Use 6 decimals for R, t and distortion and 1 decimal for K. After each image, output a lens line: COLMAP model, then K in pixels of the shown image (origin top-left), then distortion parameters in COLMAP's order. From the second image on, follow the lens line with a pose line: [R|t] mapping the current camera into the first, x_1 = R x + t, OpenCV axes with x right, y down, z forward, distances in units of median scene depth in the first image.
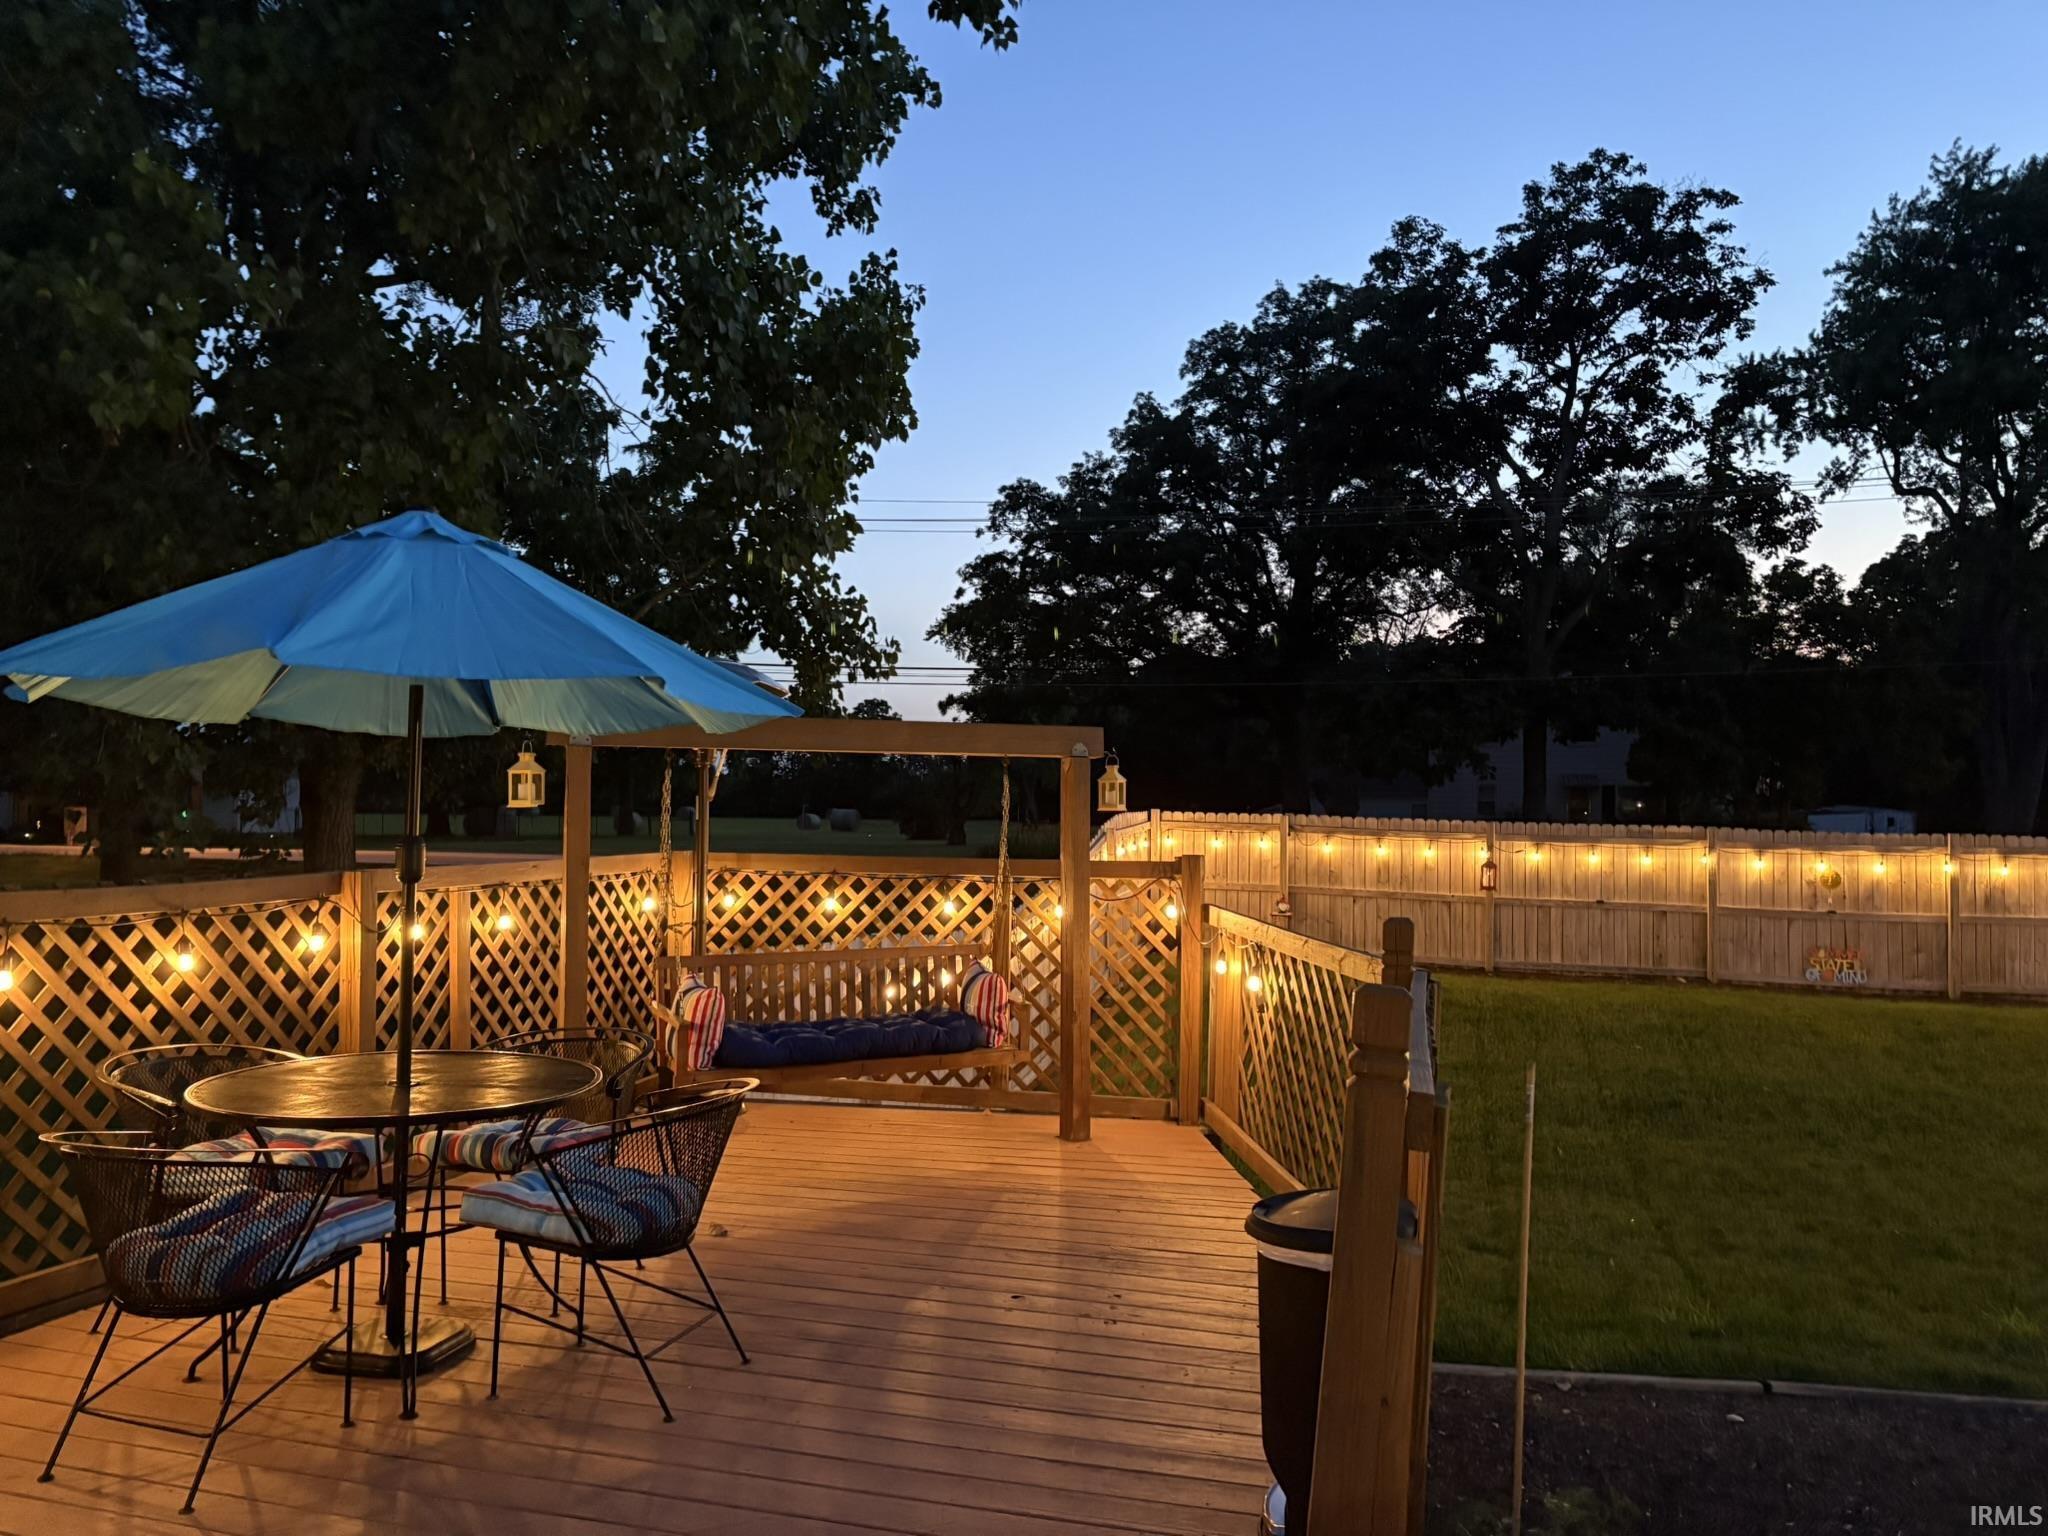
lens RADIAL K [[1473.0, 0, 1024.0], [0, 1473.0, 768.0], [0, 0, 1]] dist [0.043855, -0.056805]
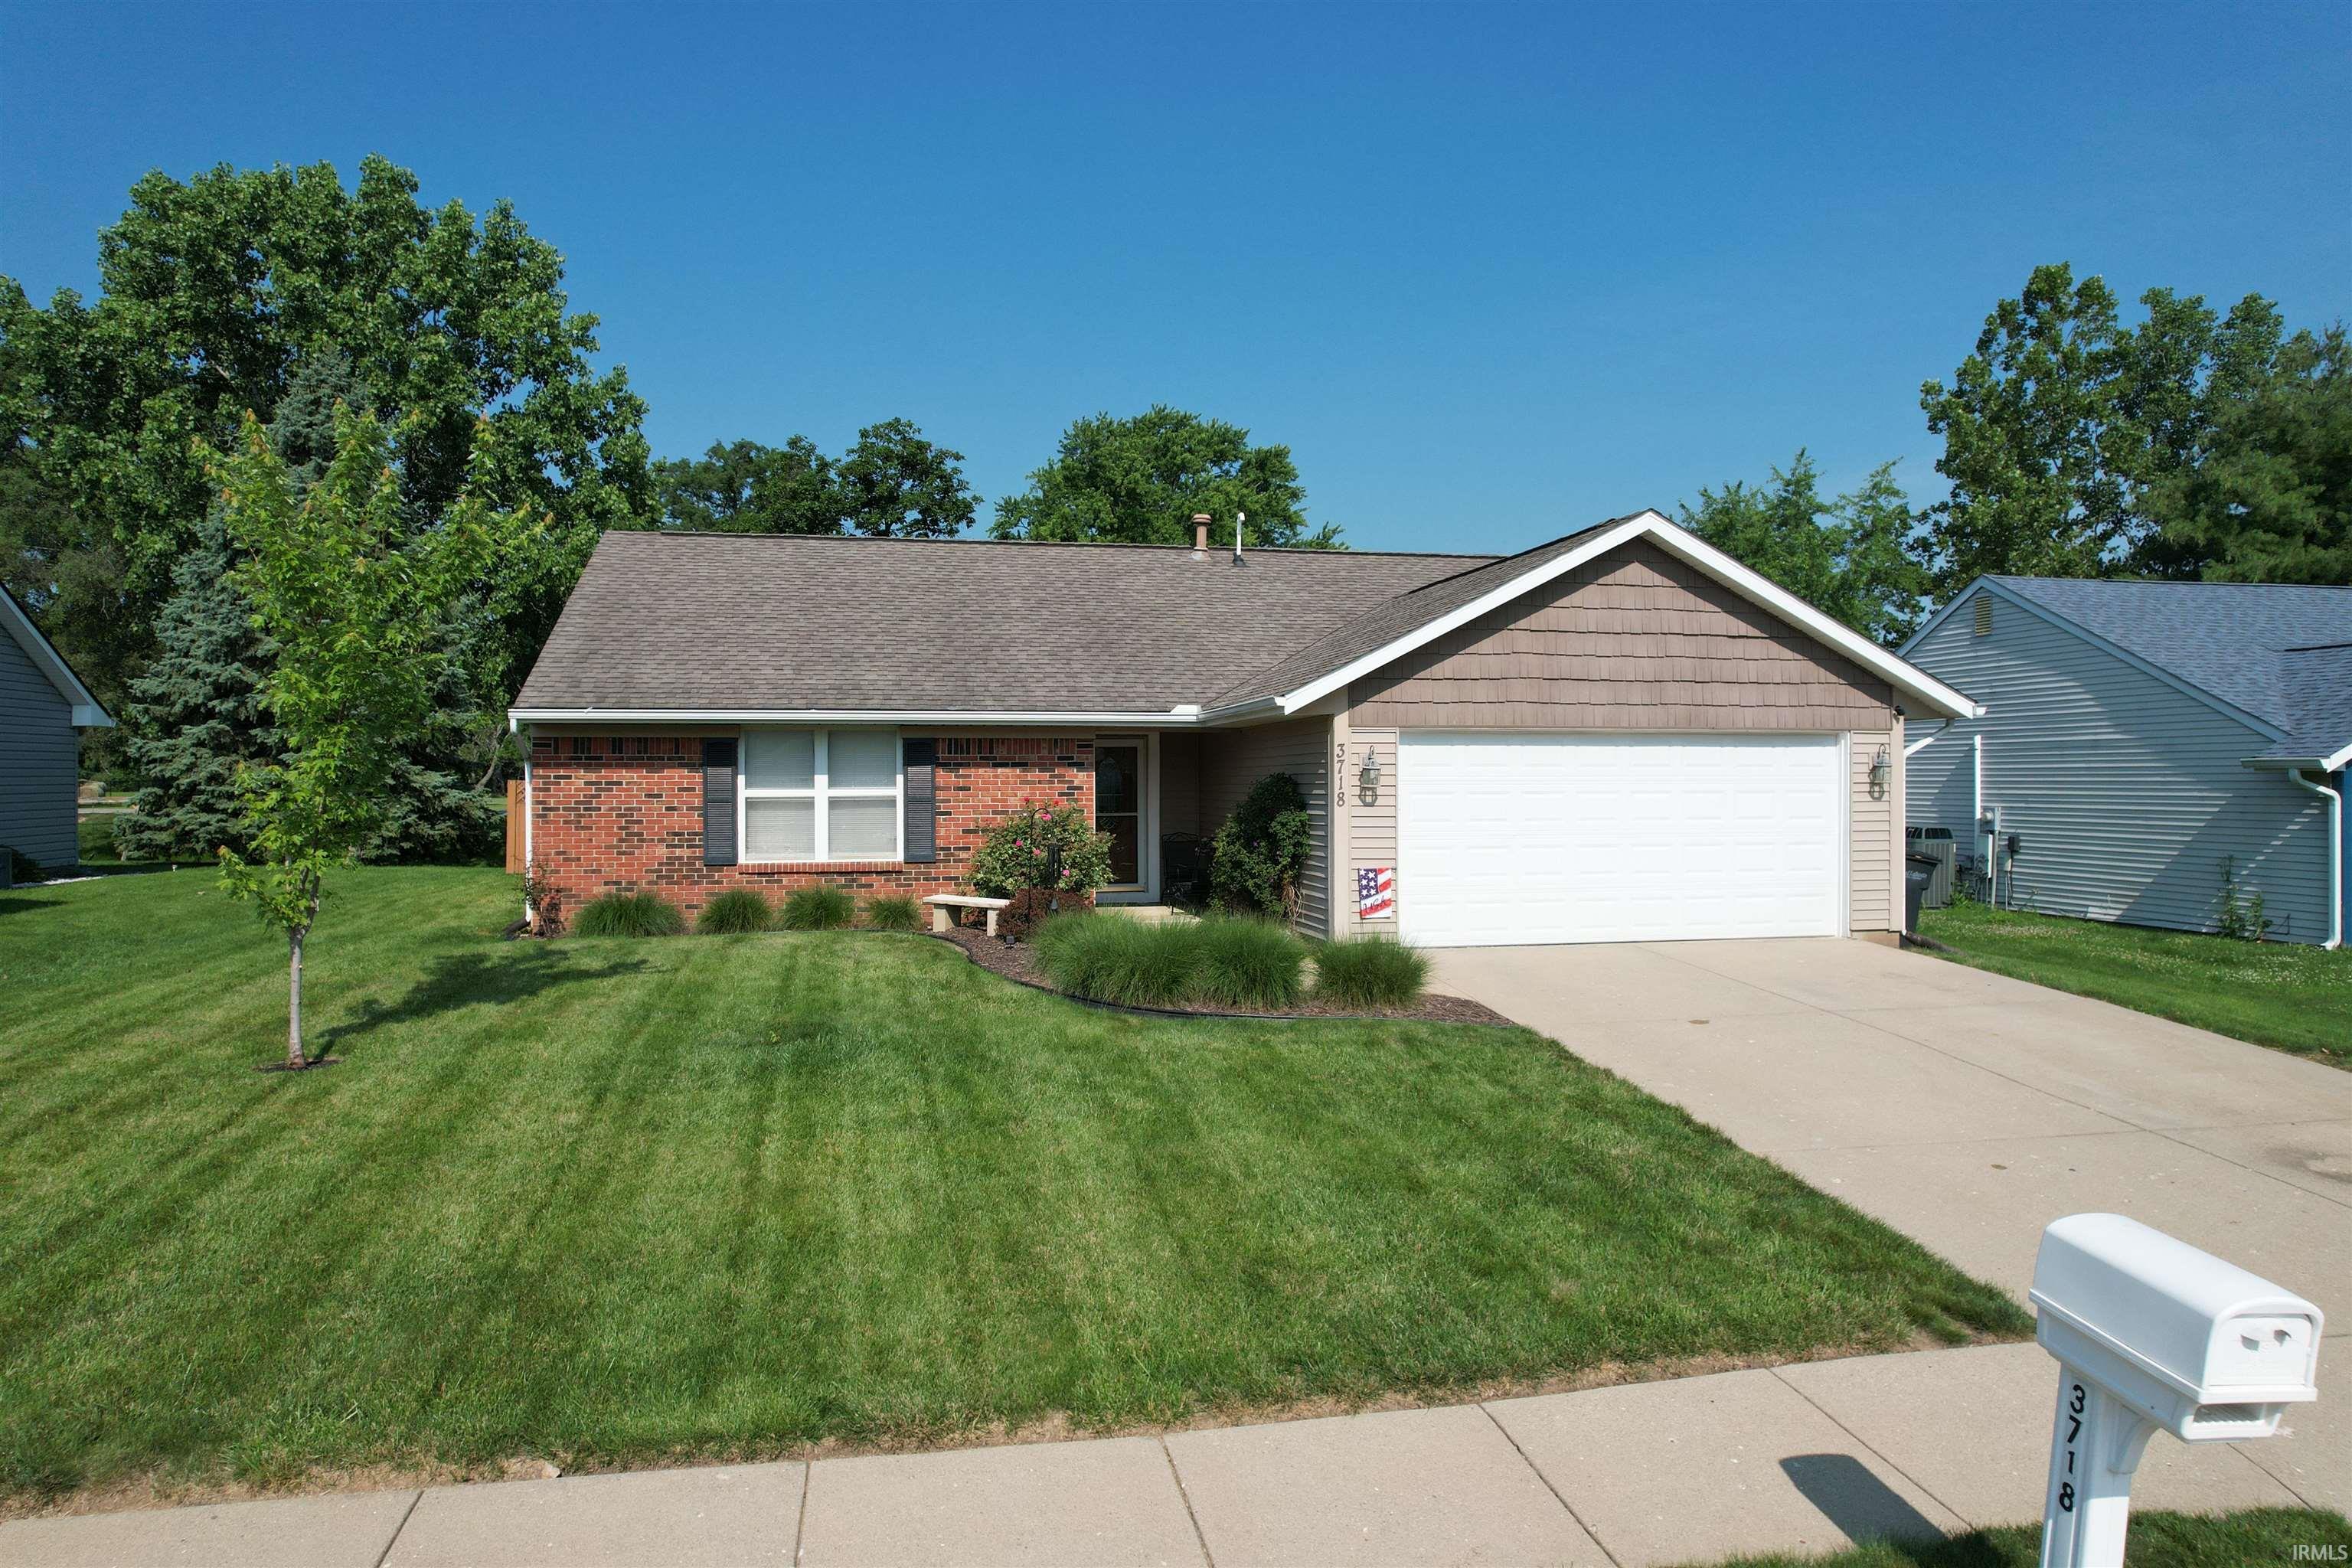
lens RADIAL K [[1497.3, 0, 1178.6], [0, 1497.3, 777.7], [0, 0, 1]] dist [-0.075090, 0.066405]
pose [[0.888062, -0.013203, 0.459534, -0.162105], [0.007381, 0.999868, 0.014462, 0.006176], [-0.459665, -0.009451, 0.888042, -0.830910]]
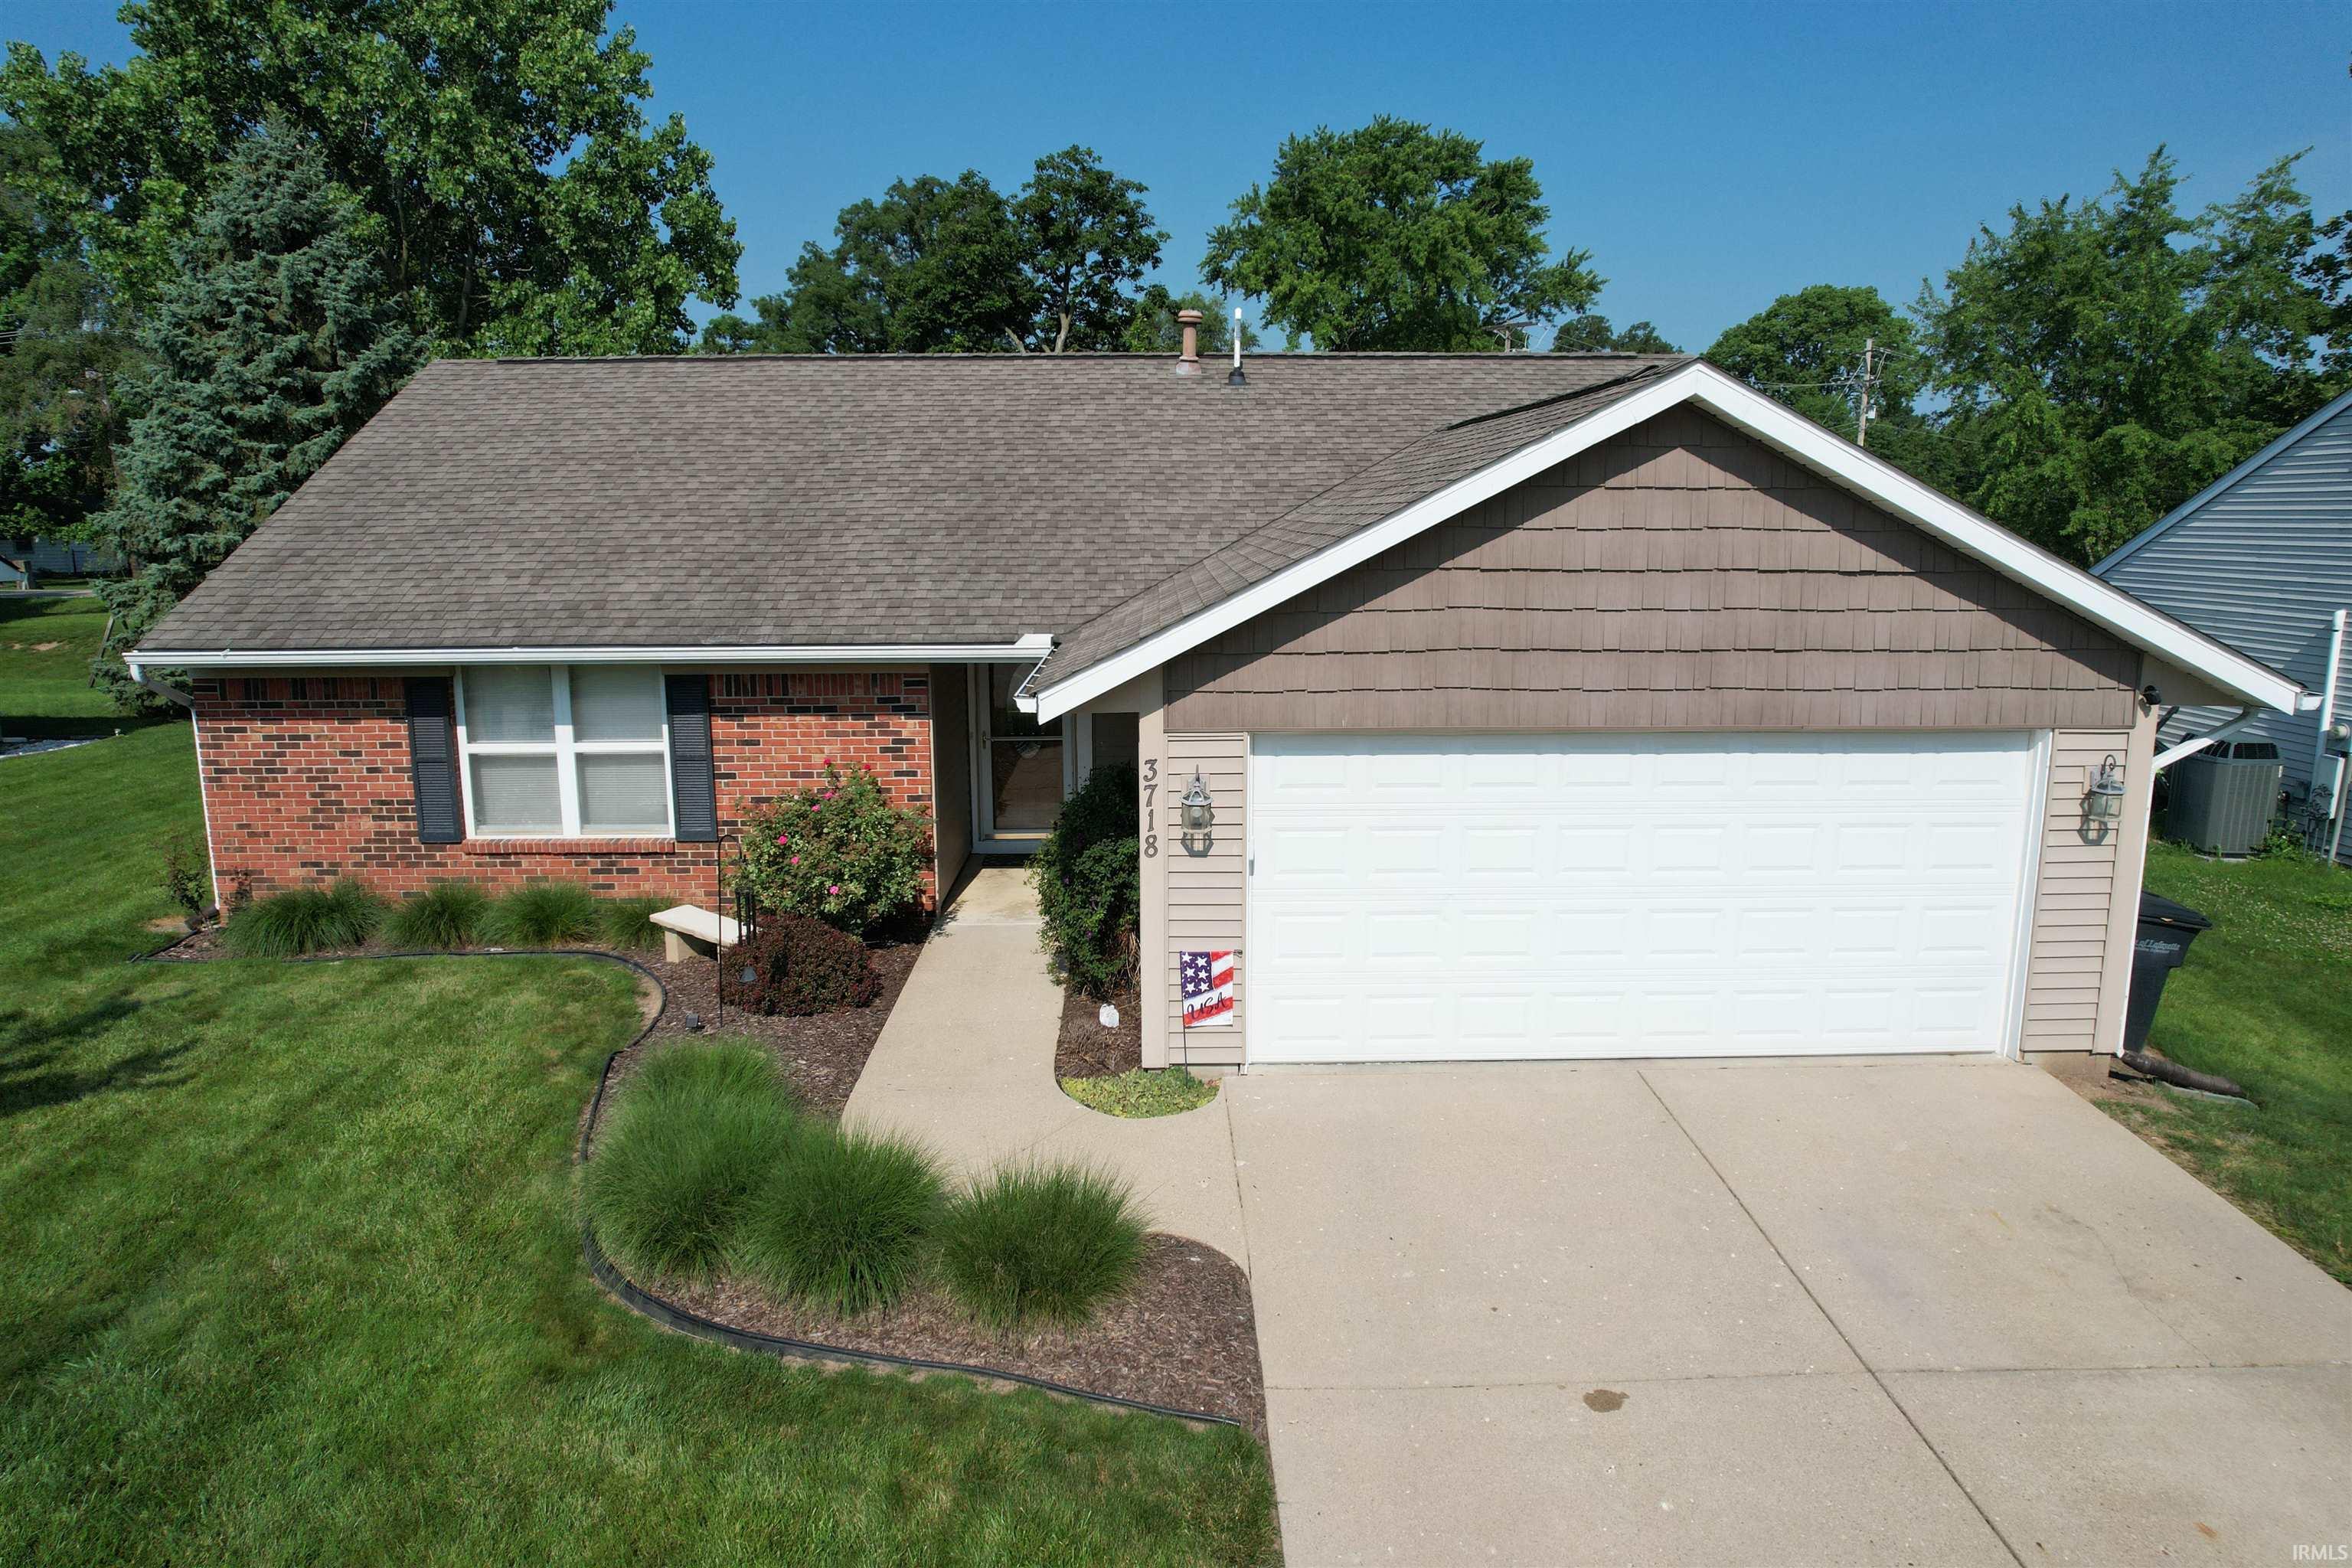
lens RADIAL K [[1501.8, 0, 1181.7], [0, 1501.8, 775.3], [0, 0, 1]] dist [-0.082061, 0.074062]
pose [[0.955859, -0.066223, 0.286266, -0.021205], [0.011533, 0.981975, 0.188656, -0.036958], [-0.293599, -0.177027, 0.939394, -0.742337]]
